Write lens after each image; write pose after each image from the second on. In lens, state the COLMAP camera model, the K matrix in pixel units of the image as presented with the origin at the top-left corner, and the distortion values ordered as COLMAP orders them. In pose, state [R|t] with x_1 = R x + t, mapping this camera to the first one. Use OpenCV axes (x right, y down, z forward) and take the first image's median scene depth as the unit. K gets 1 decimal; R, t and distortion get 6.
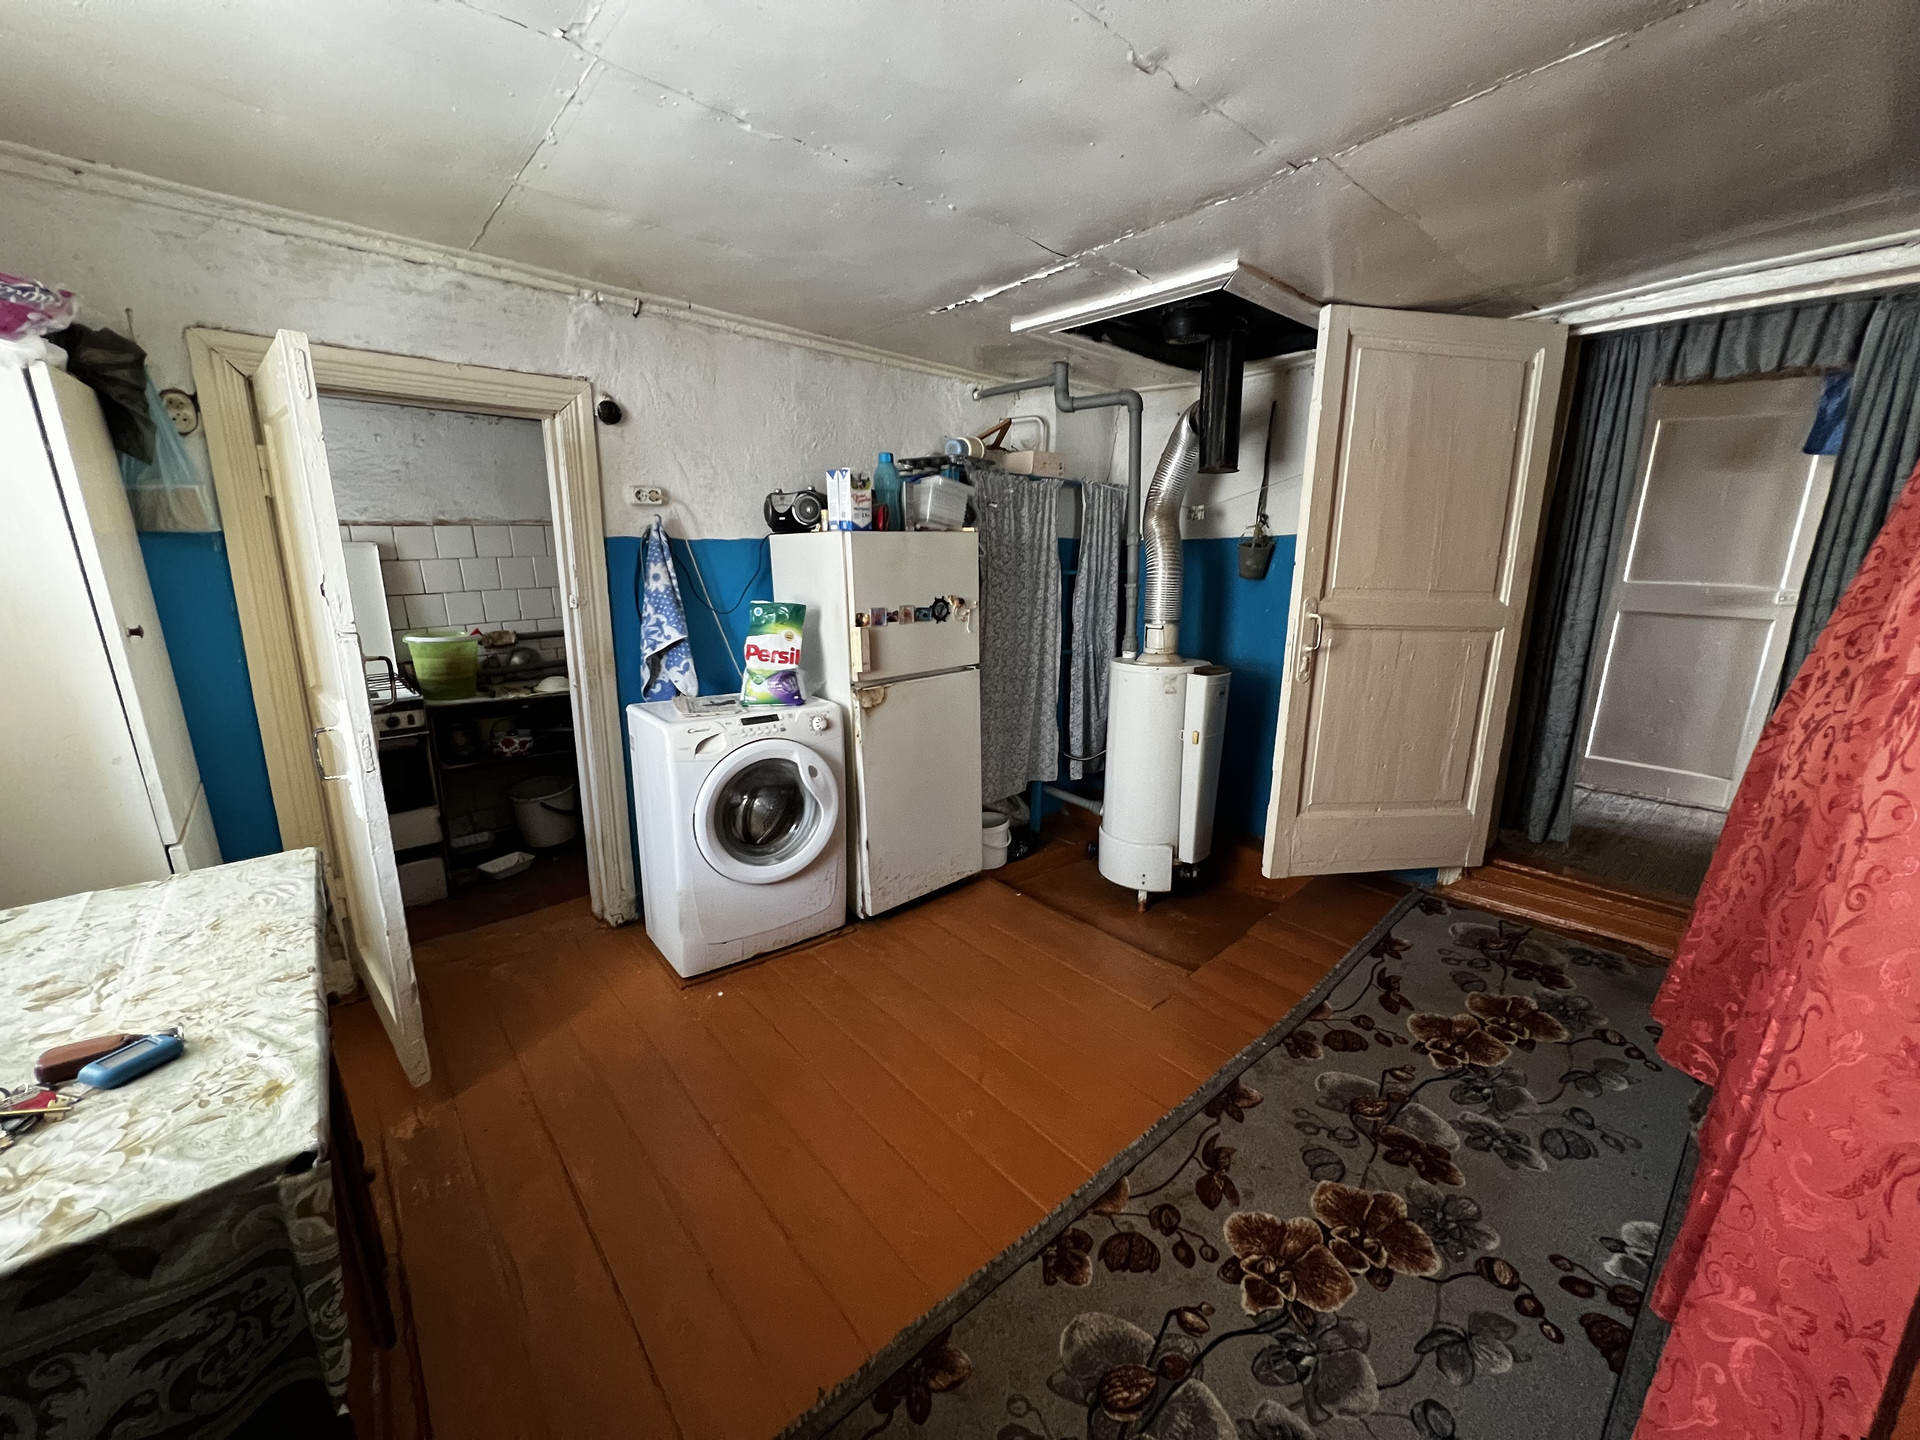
lens RADIAL K [[752.5, 0, 957.2], [0, 752.5, 723.7], [0, 0, 1]] dist [-0.000348, 0.000023]
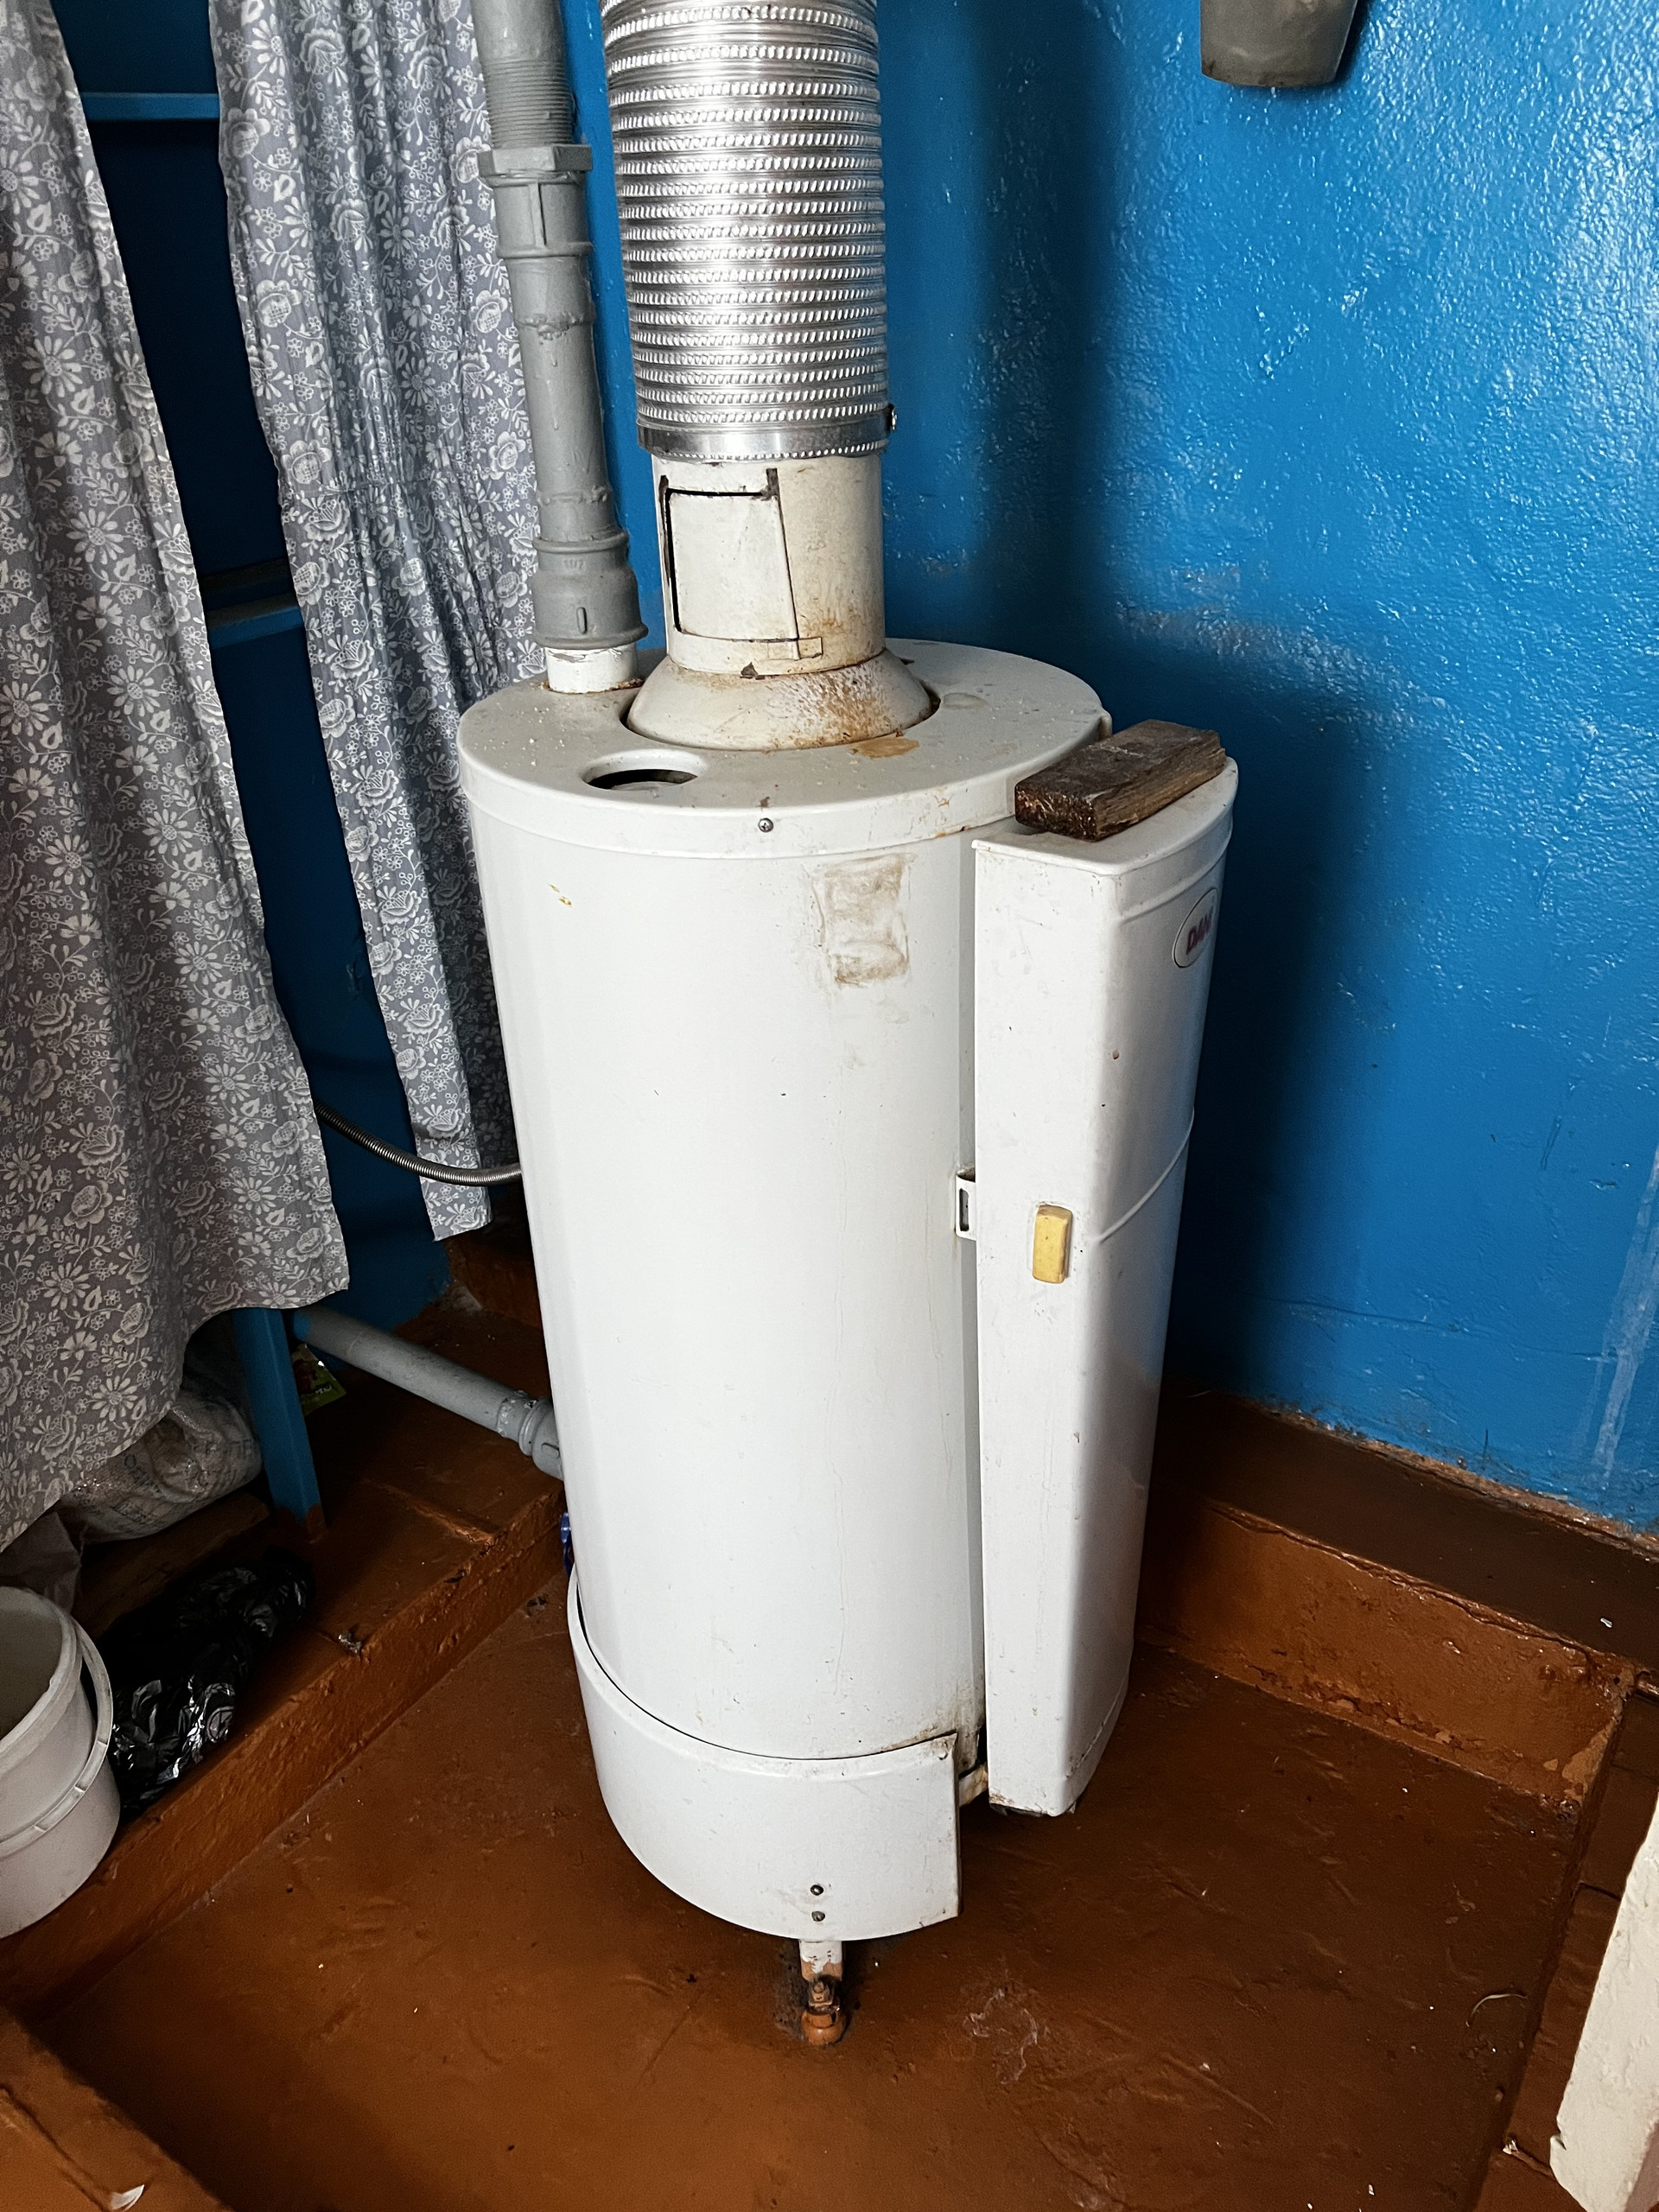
lens RADIAL K [[1668.1, 0, 825.6], [0, 1668.1, 1108.7], [0, 0, 1]] dist [0.014678, 0.003516]
pose [[0.957155, -0.173332, 0.231970, 0.276317], [0.097305, 0.947007, 0.306119, -0.163027], [-0.272738, -0.270432, 0.923299, 0.984098]]
